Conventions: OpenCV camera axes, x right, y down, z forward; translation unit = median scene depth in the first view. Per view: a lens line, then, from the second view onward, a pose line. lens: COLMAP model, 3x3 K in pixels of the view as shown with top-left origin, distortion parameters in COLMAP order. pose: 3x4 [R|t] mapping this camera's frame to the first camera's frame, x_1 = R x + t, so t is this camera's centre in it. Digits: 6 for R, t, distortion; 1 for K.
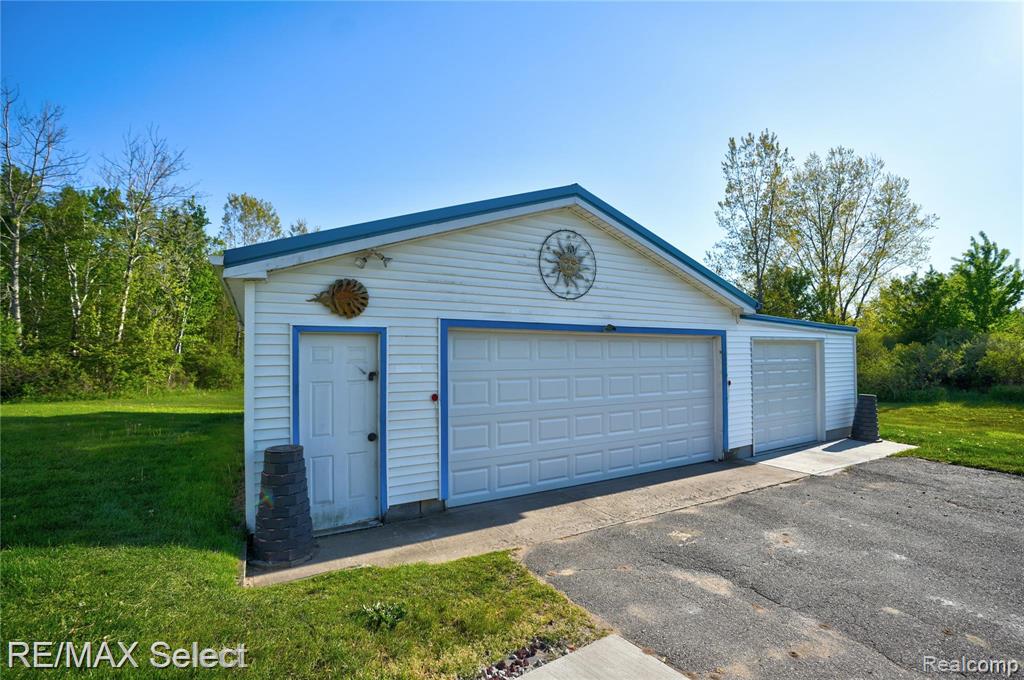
lens RADIAL K [[470.5, 0, 519.7], [0, 470.5, 340.7], [0, 0, 1]] dist [-0.070787, 0.027106]
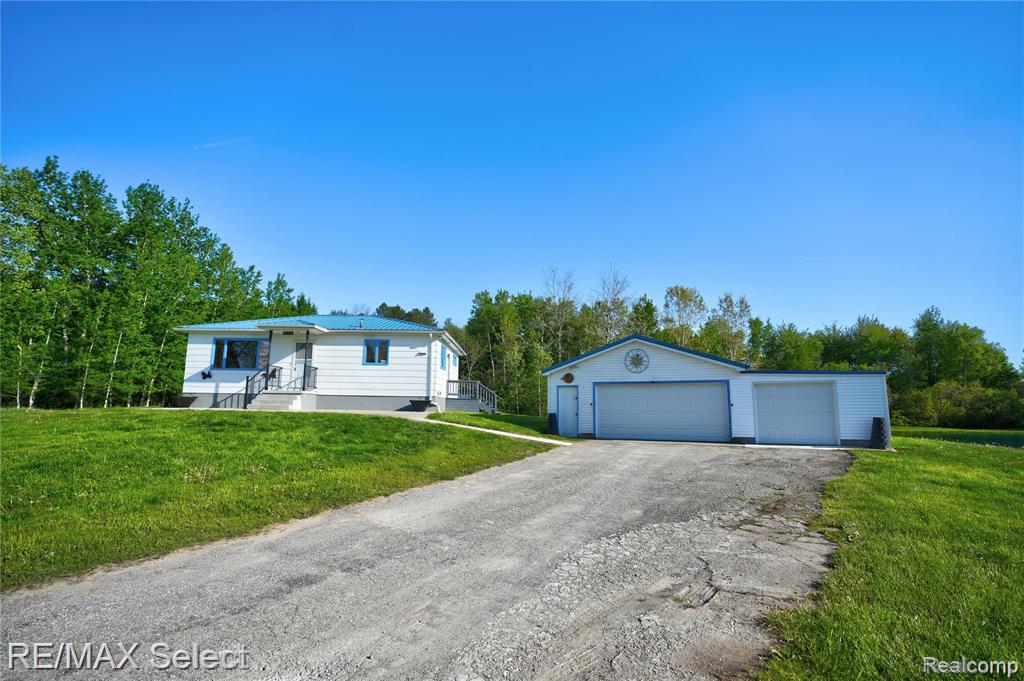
lens RADIAL K [[470.5, 0, 519.7], [0, 470.5, 341.2], [0, 0, 1]] dist [-0.070787, 0.027106]
pose [[0.549101, -0.105145, -0.829116, 2.073188], [0.014831, 0.993124, -0.116122, 0.042626], [0.835625, 0.051466, 0.546885, -1.176199]]
